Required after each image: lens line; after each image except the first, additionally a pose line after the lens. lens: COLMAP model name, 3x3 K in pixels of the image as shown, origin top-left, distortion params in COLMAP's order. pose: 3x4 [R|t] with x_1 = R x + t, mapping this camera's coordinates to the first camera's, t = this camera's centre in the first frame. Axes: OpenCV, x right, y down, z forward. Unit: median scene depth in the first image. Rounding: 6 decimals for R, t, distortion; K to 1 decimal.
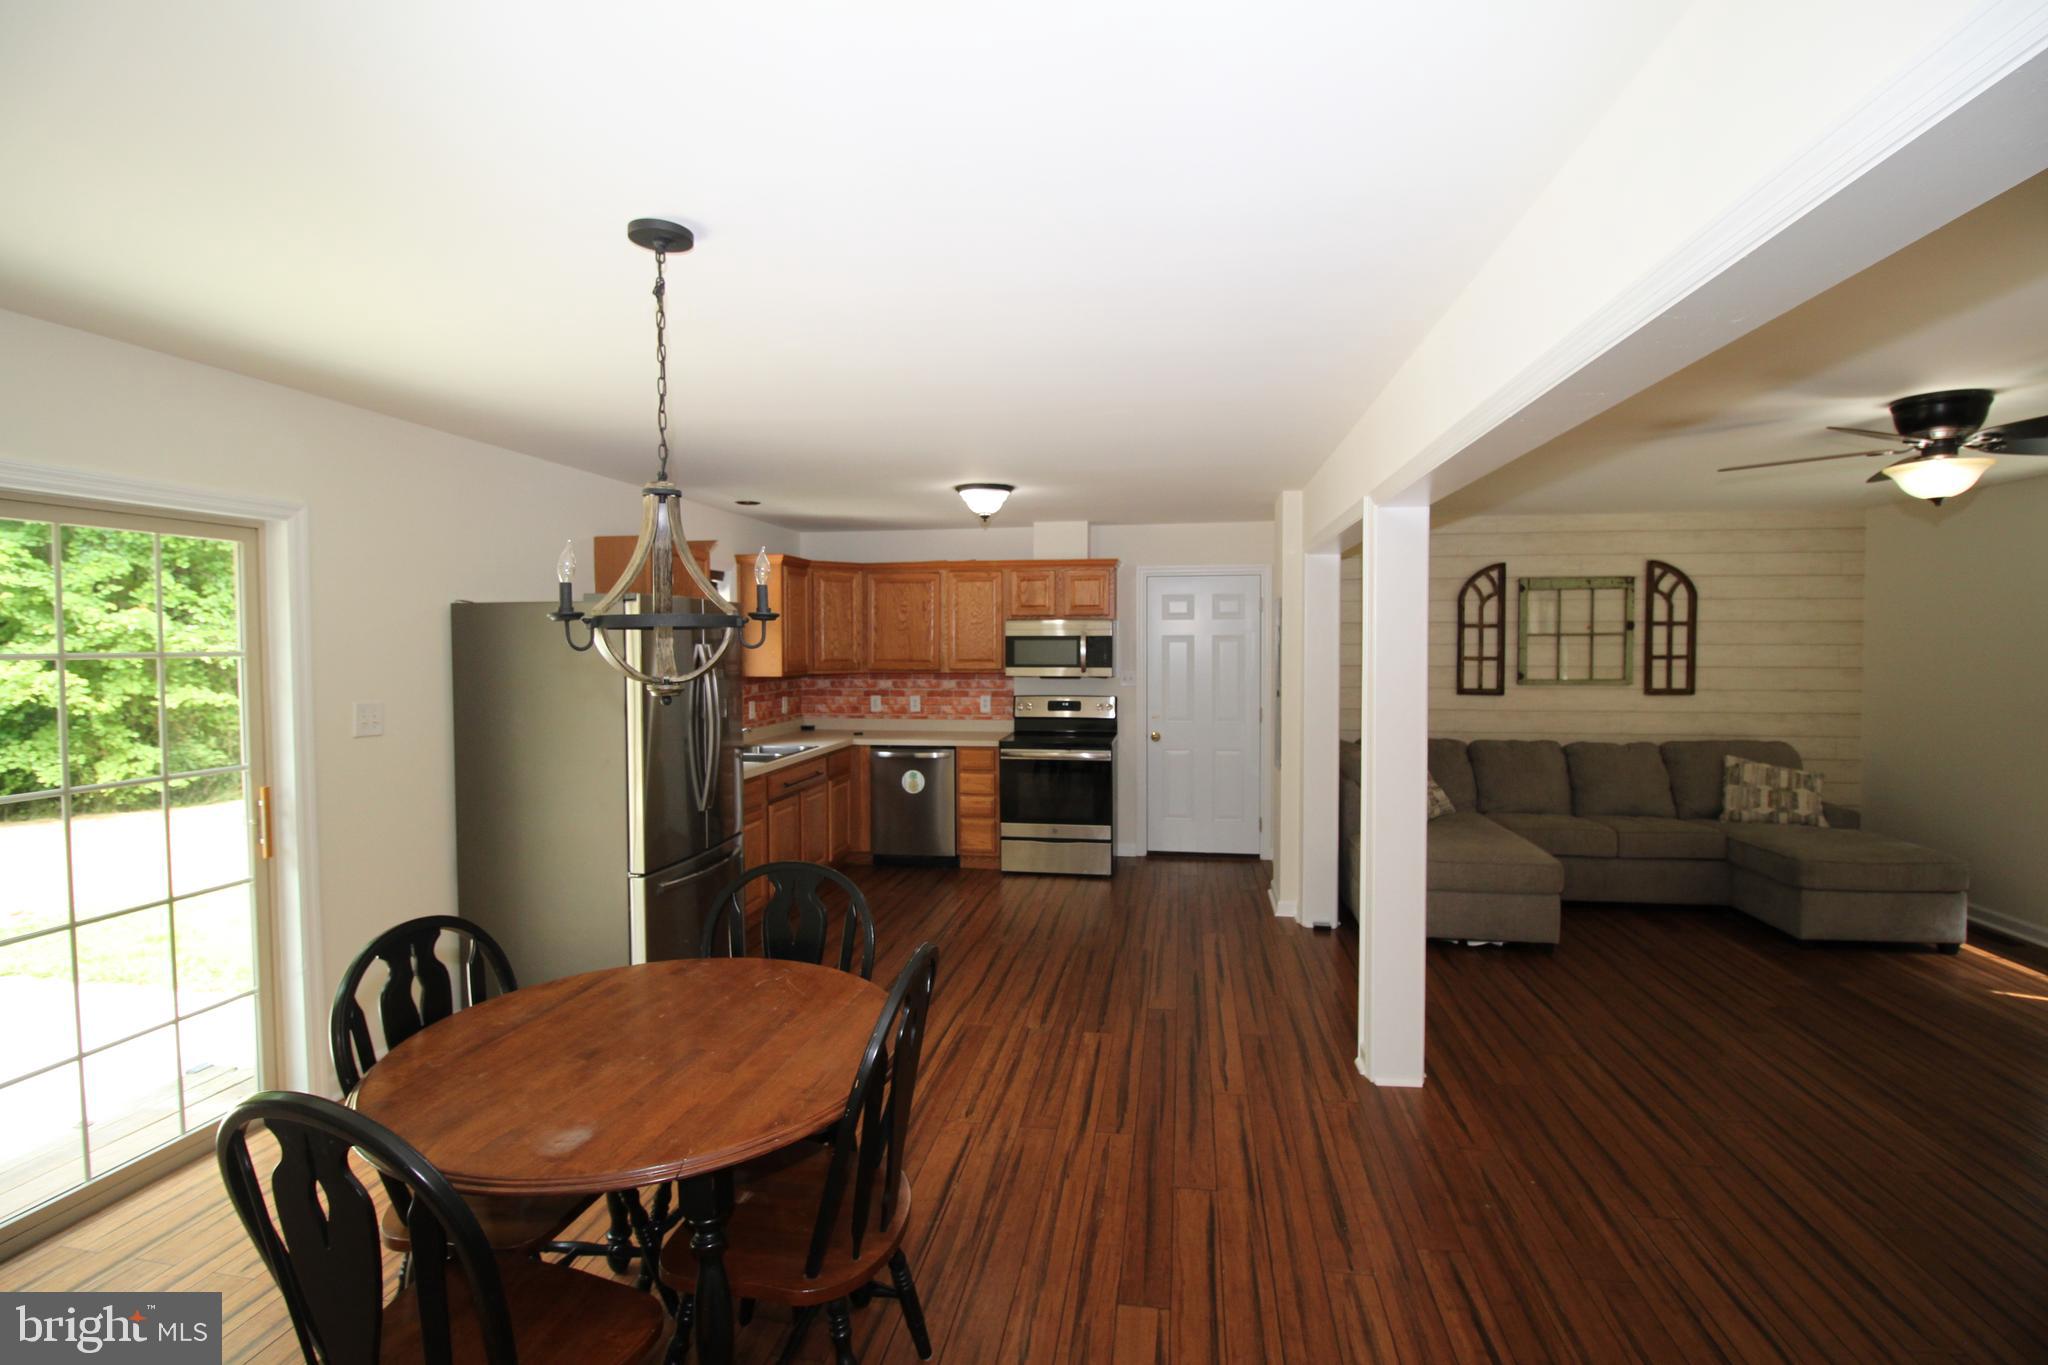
lens RADIAL K [[949.4, 0, 1028.1], [0, 949.4, 671.2], [0, 0, 1]] dist [-0.004075, -0.011575]
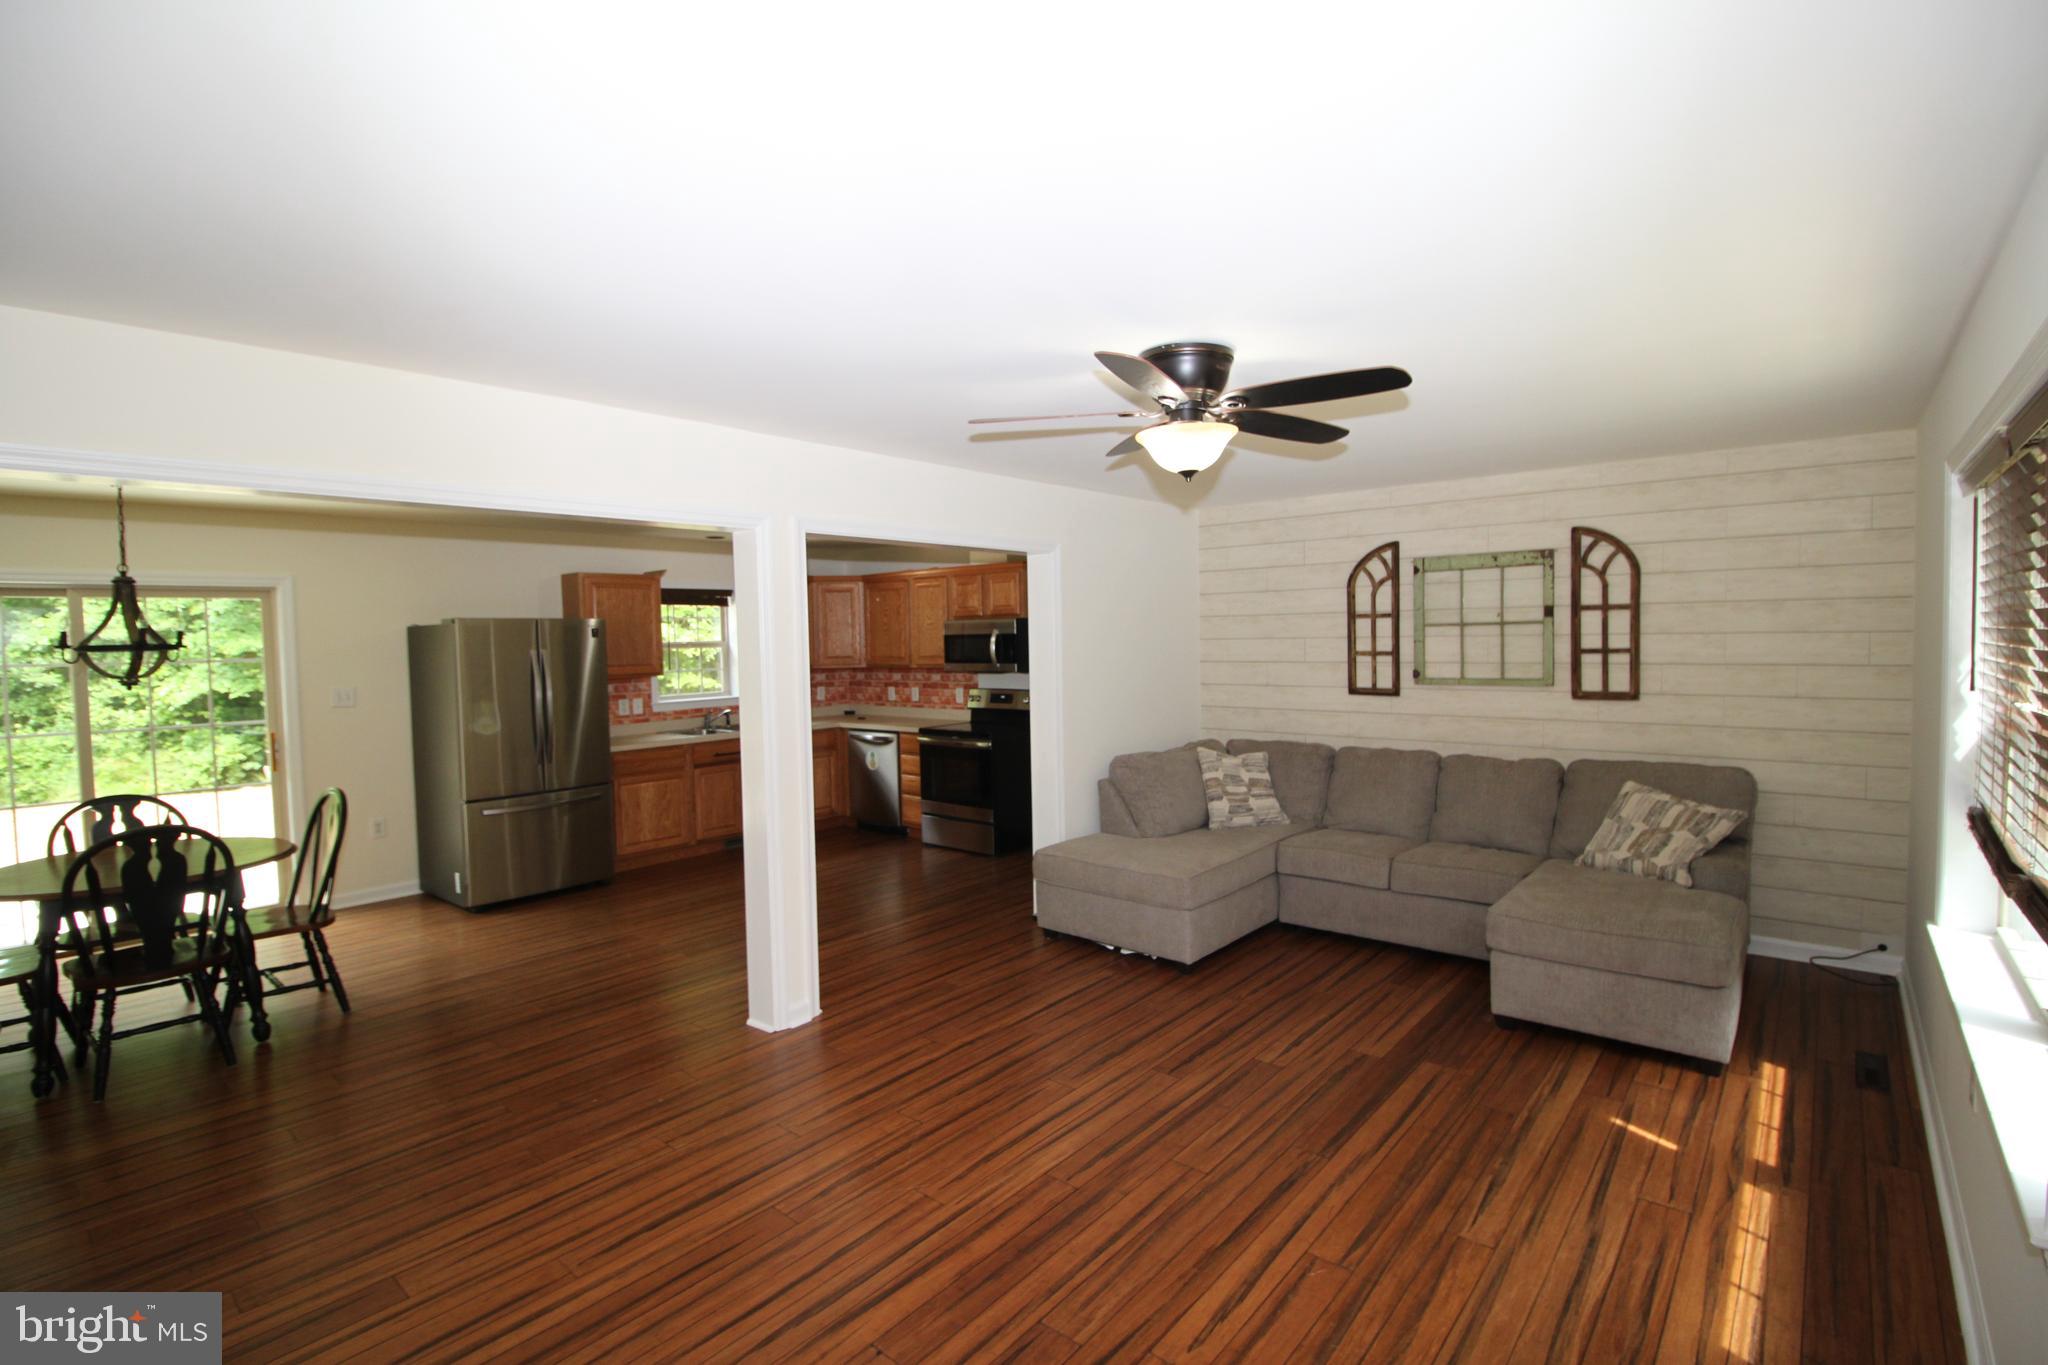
lens RADIAL K [[949.4, 0, 1031.7], [0, 949.4, 679.3], [0, 0, 1]] dist [-0.004075, -0.011575]
pose [[0.856019, 0.009375, -0.516859, 0.781254], [0.001134, 0.999799, 0.020014, -0.008840], [0.516943, -0.017719, 0.855837, 0.111617]]
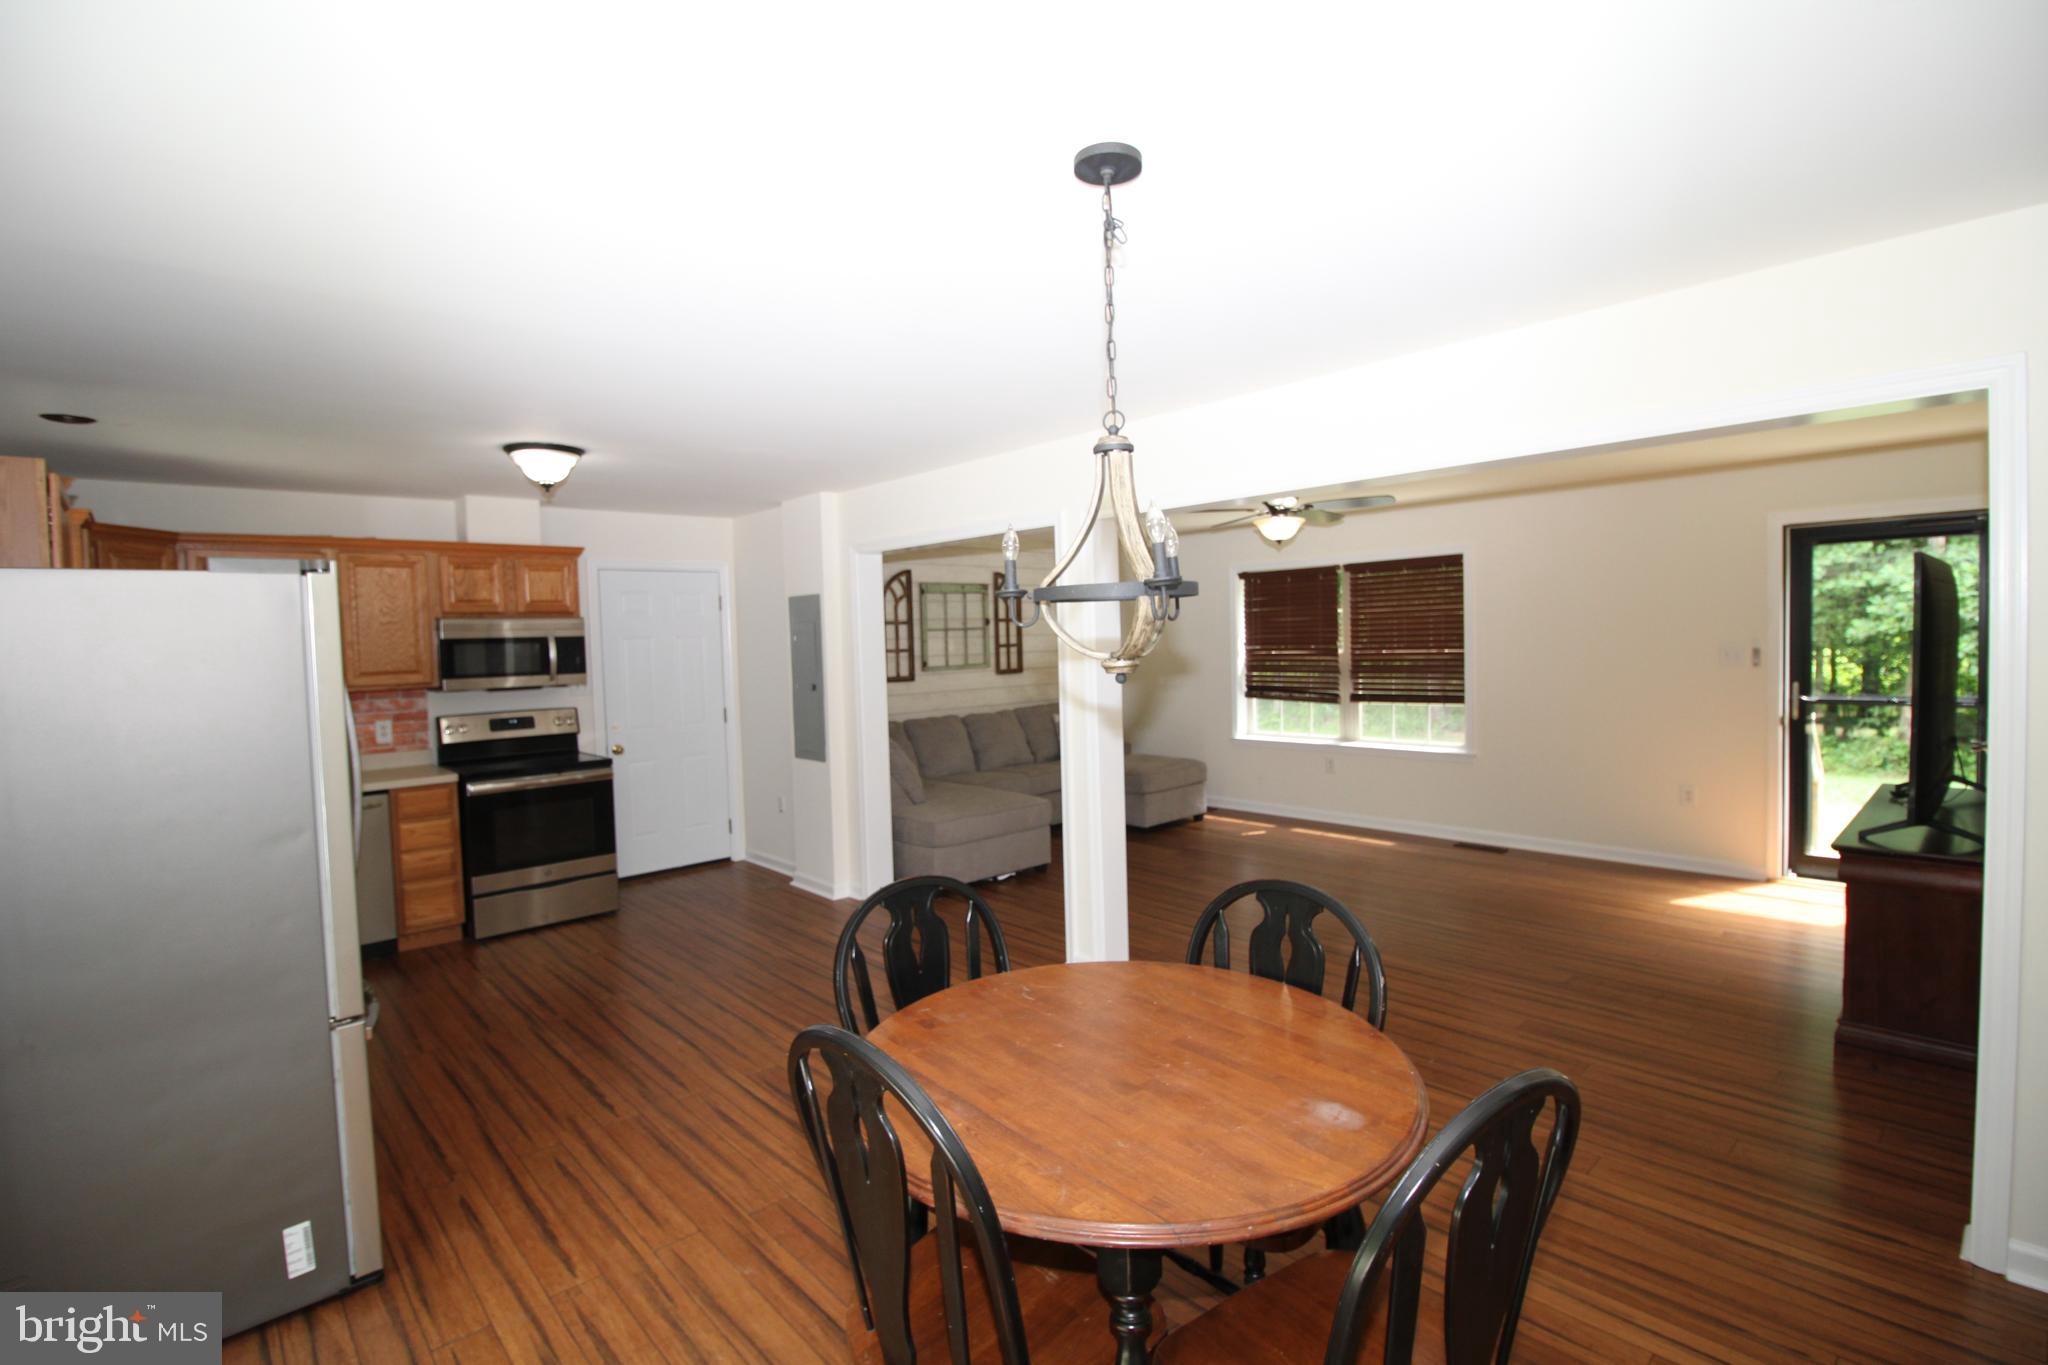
lens RADIAL K [[949.4, 0, 1032.0], [0, 949.4, 671.3], [0, 0, 1]] dist [-0.004075, -0.011575]
pose [[0.611894, -0.044547, 0.789685, -0.410389], [0.051837, 0.998525, 0.016162, 0.001917], [-0.789240, 0.031045, 0.613300, 0.181252]]
